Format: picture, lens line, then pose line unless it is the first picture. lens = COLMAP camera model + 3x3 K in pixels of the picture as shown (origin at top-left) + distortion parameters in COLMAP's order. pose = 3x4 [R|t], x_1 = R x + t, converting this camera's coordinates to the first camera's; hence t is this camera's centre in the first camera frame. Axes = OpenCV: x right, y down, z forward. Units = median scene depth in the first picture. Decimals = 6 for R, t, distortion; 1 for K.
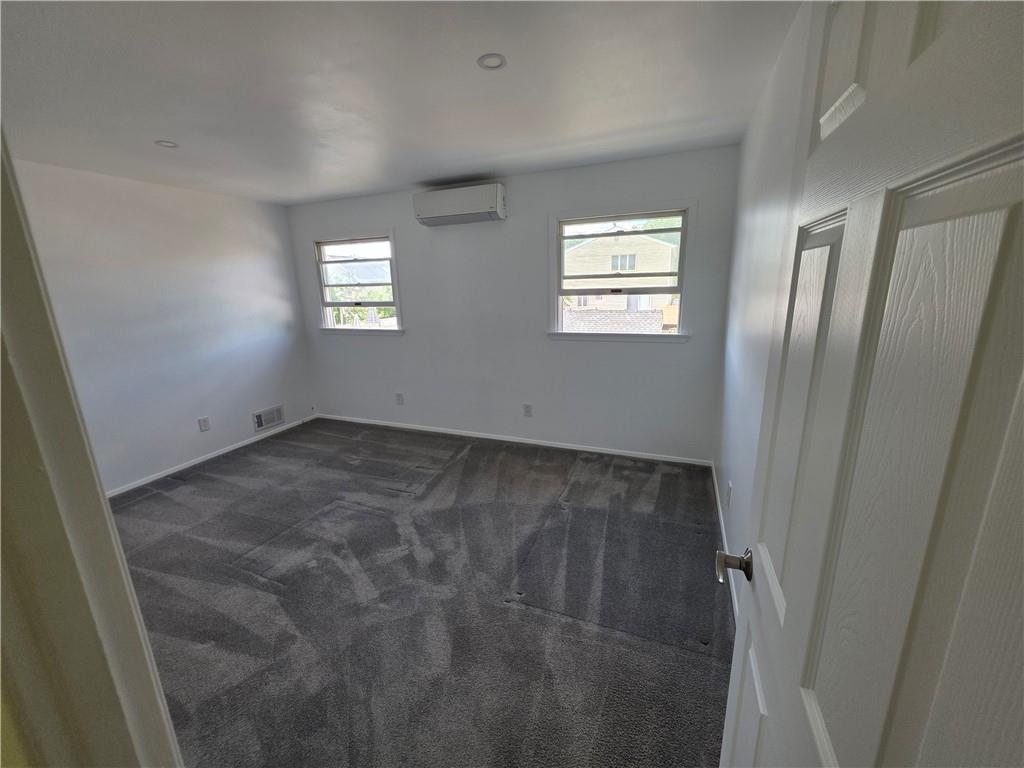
lens RADIAL K [[412.9, 0, 512.0], [0, 412.9, 384.0], [0, 0, 1]] dist [-0.001932, -0.001233]
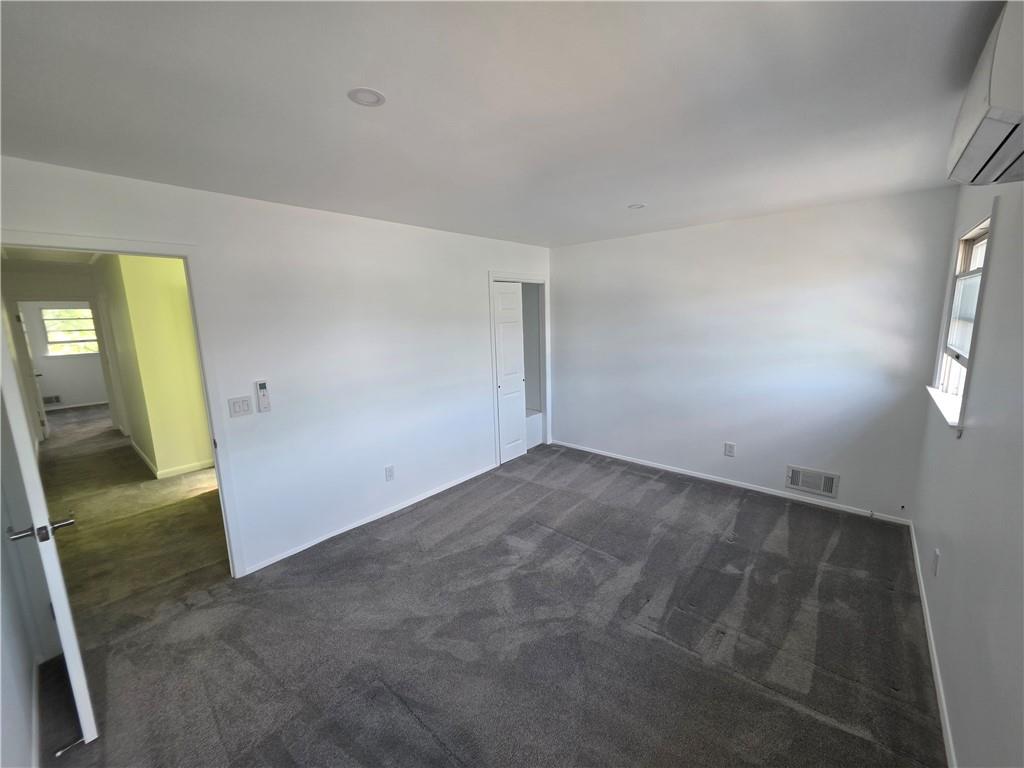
lens RADIAL K [[412.9, 0, 512.0], [0, 412.9, 384.0], [0, 0, 1]] dist [-0.001932, -0.001233]
pose [[-0.334092, 0.198621, -0.921375, 0.353314], [-0.189814, 0.943339, 0.272182, -0.244190], [0.923230, 0.265823, -0.277461, 0.797750]]
